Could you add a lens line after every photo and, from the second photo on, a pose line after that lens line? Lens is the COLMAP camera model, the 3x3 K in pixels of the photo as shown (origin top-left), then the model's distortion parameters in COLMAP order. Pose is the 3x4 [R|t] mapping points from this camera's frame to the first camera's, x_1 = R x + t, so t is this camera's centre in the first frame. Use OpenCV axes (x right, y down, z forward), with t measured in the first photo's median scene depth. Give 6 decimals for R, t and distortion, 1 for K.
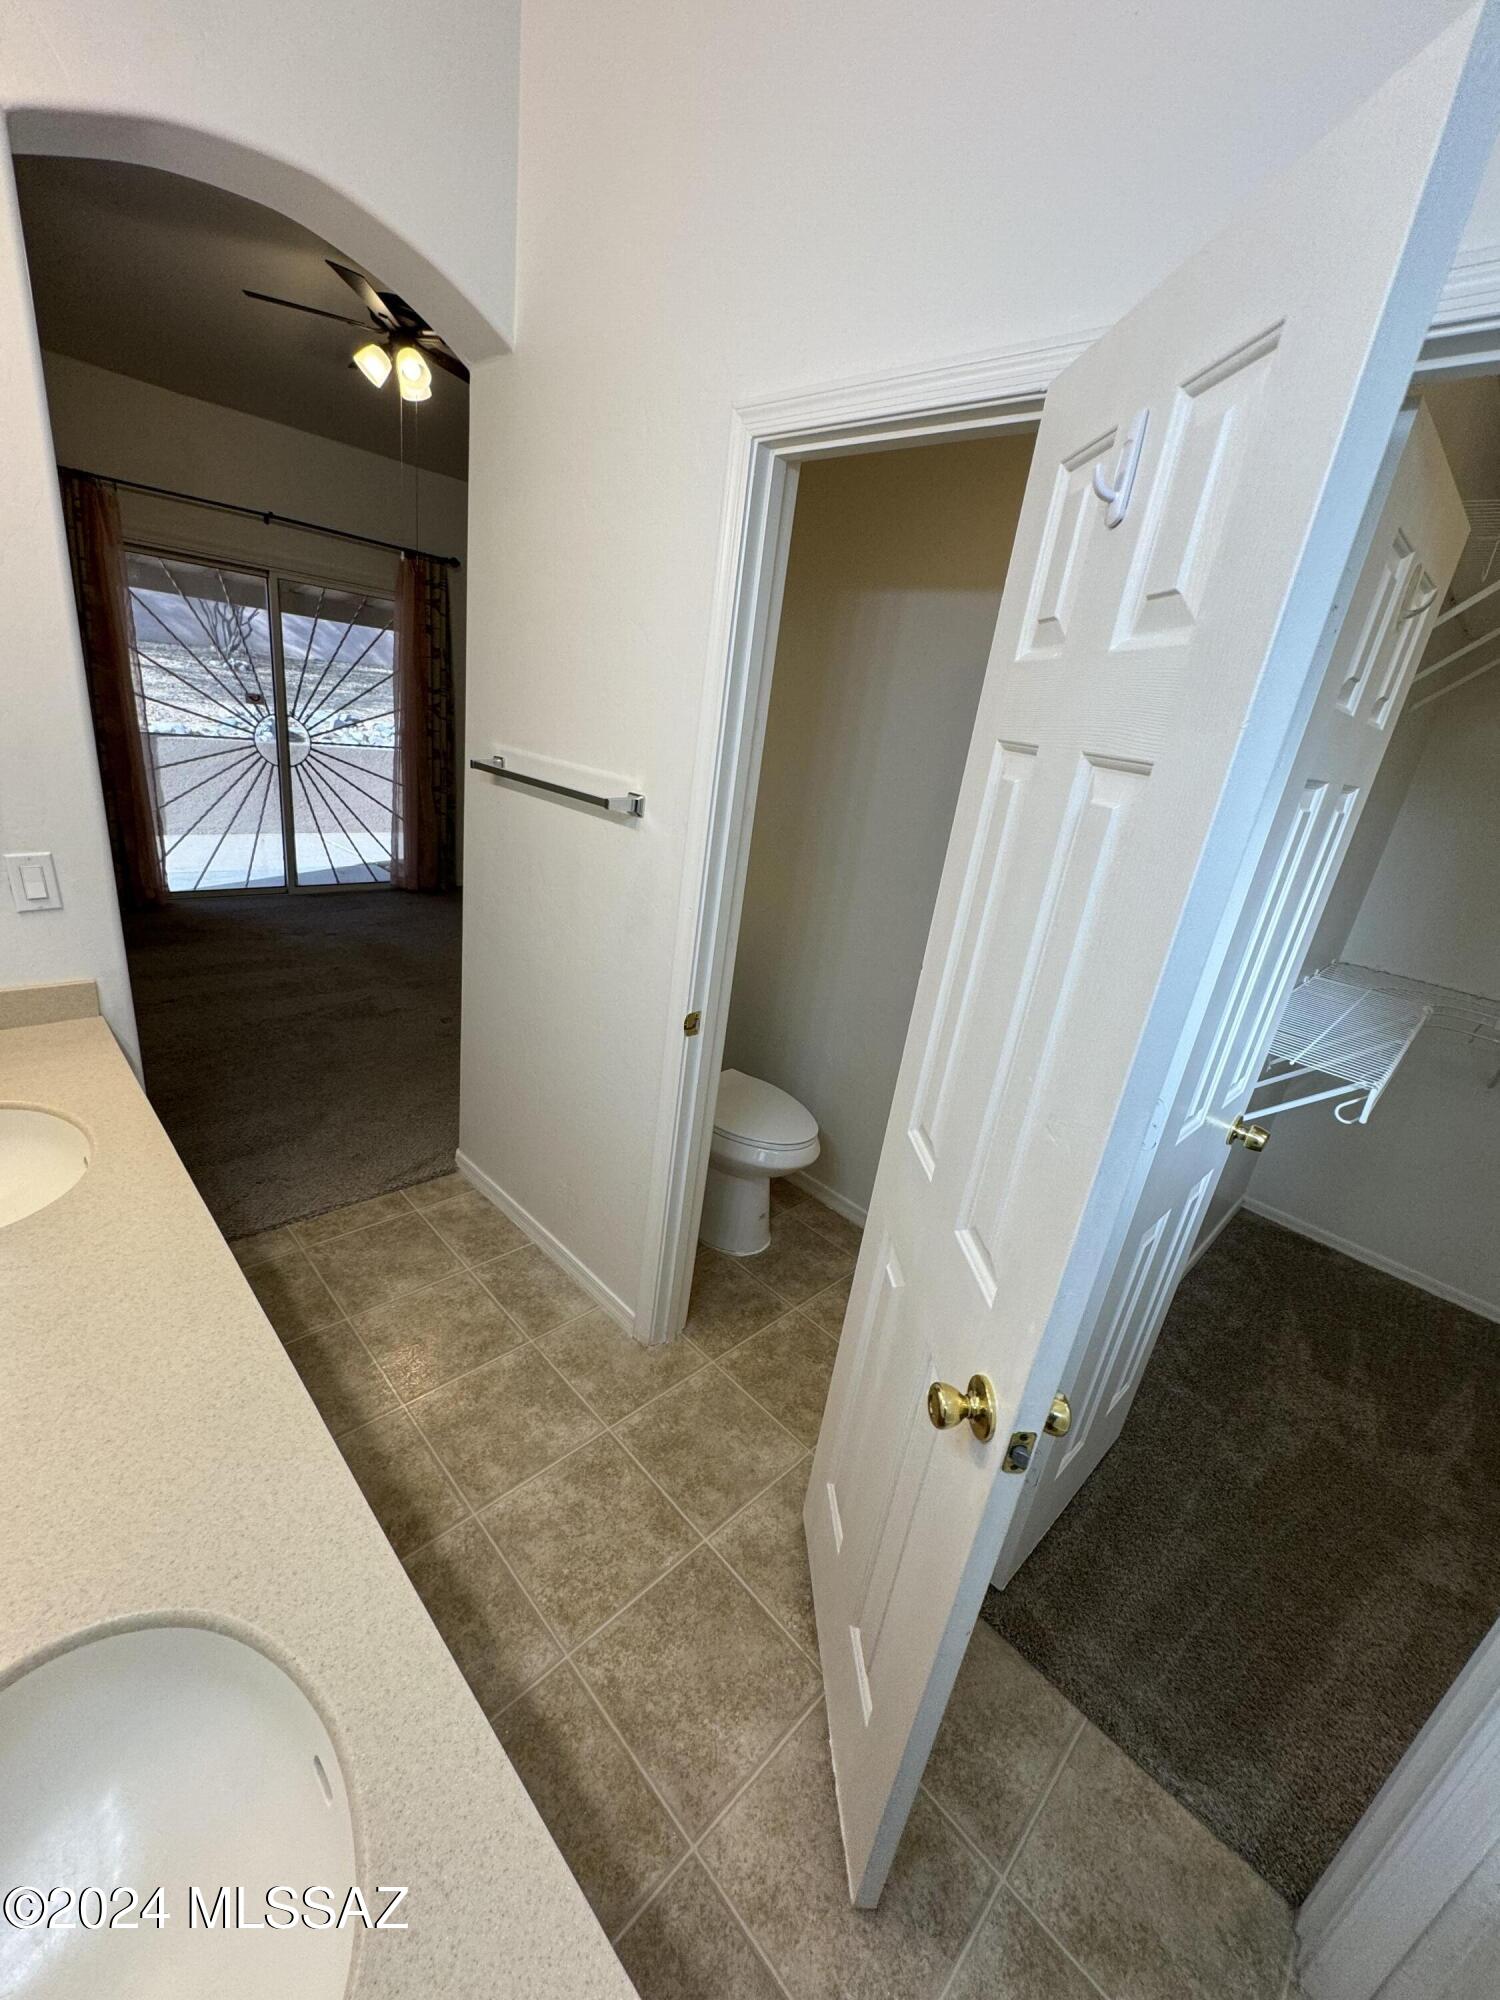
lens RADIAL K [[799.0, 0, 748.3], [0, 799.0, 1001.1], [0, 0, 1]] dist [-0.000585, 0.000102]
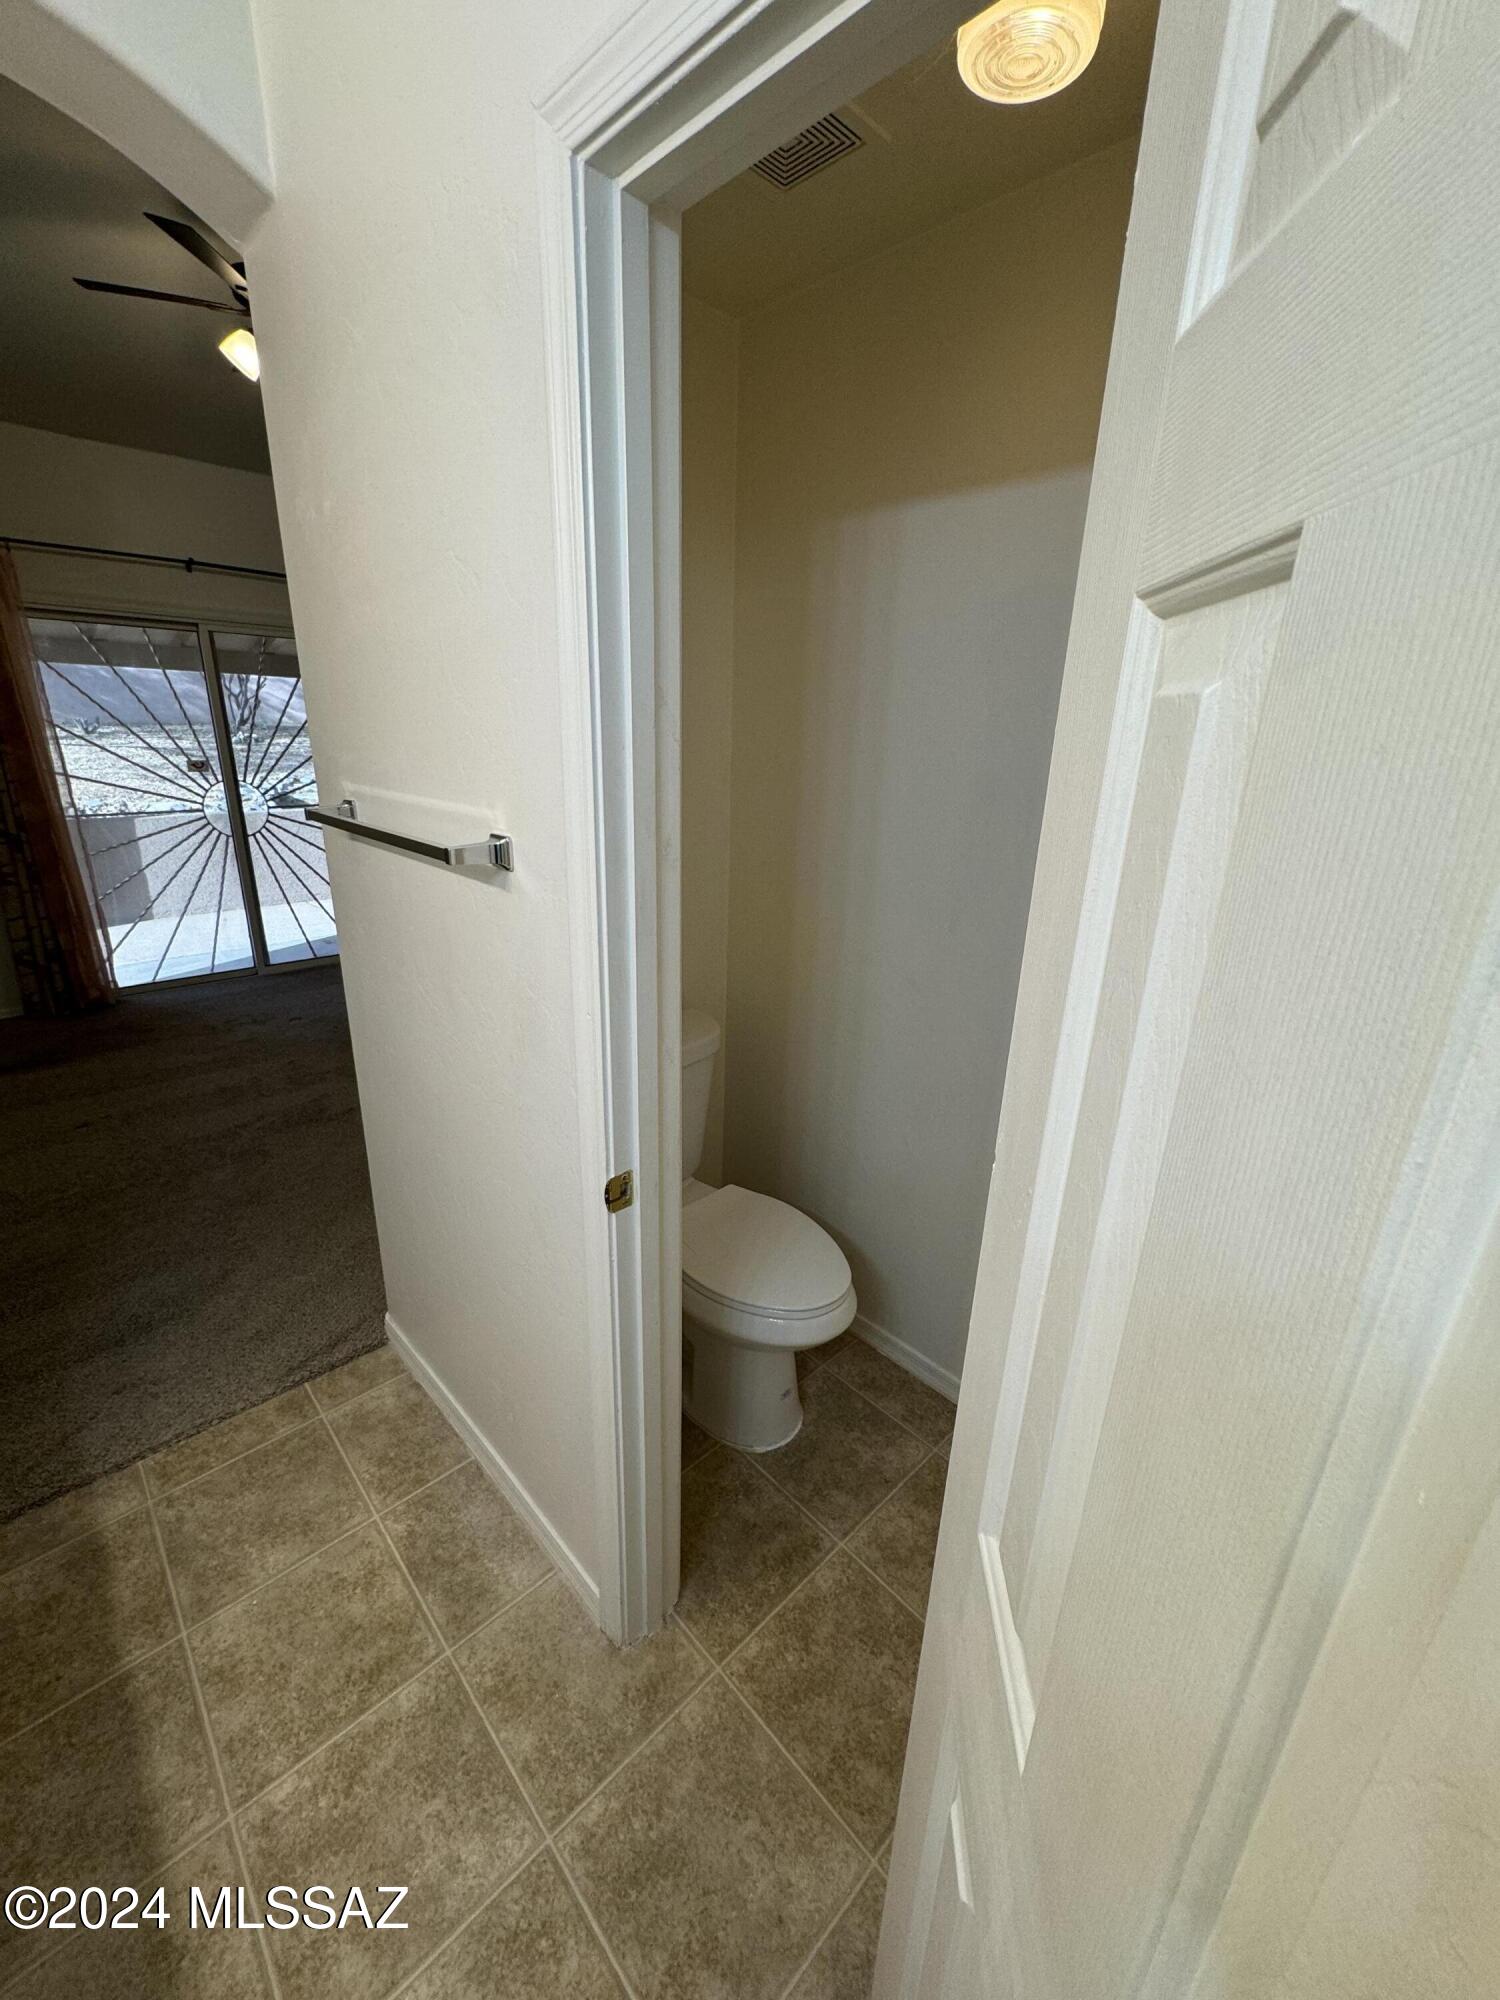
lens RADIAL K [[799.0, 0, 749.4], [0, 799.0, 1001.8], [0, 0, 1]] dist [-0.000585, 0.000102]
pose [[0.994361, -0.090627, -0.055076, 0.060351], [0.089341, 0.995678, -0.025383, -0.072208], [0.057138, 0.020319, 0.998159, 0.292206]]
